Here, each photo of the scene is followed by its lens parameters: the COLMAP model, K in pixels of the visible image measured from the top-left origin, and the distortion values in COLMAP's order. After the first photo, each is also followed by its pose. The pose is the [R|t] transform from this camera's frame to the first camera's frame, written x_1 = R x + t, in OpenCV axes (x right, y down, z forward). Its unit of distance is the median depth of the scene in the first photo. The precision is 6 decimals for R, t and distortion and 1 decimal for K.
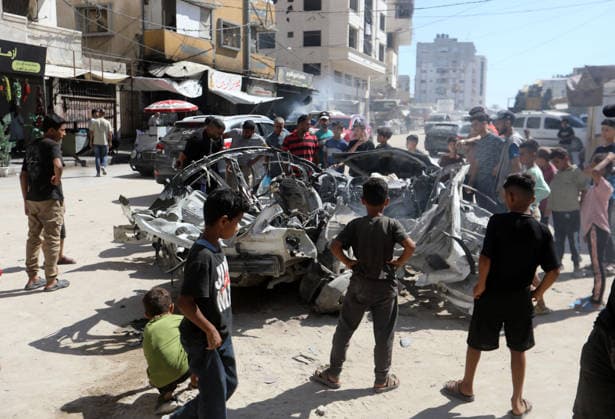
lens RADIAL K [[607.8, 0, 324.3], [0, 607.8, 198.2], [0, 0, 1]] dist [0.004524, 0.011874]
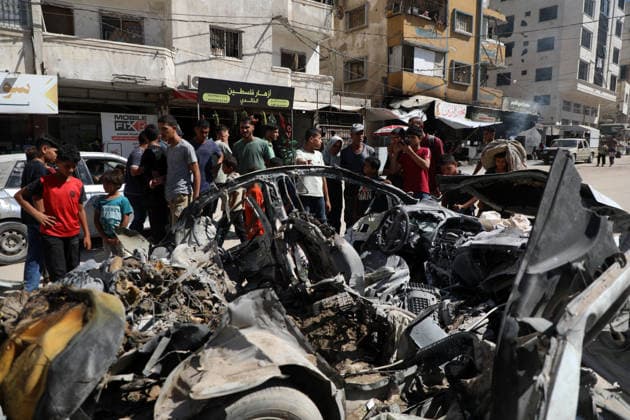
lens RADIAL K [[426.4, 0, 315.0], [0, 426.4, 210.0], [0, 0, 1]] dist [-0.096460, 0.050588]
pose [[0.860088, 0.062270, -0.506332, 0.034433], [-0.049824, 0.998031, 0.038107, -0.011753], [0.507707, -0.007548, 0.861496, 0.130678]]
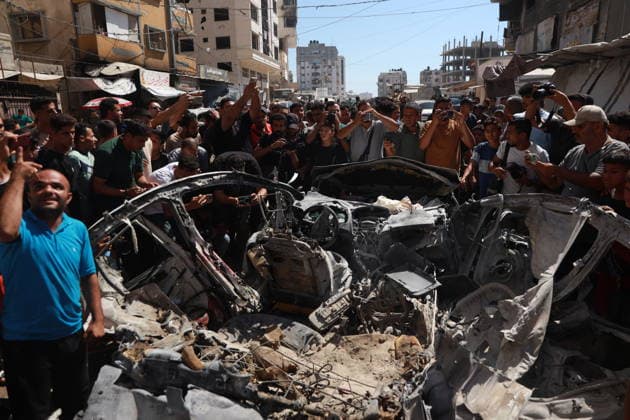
lens RADIAL K [[423.5, 0, 315.0], [0, 423.5, 210.0], [0, 0, 1]] dist [-0.107553, 0.074321]
pose [[0.981337, -0.076885, 0.176254, -0.019237], [0.055164, 0.990624, 0.124987, -0.021716], [-0.184211, -0.112931, 0.976377, 0.124122]]
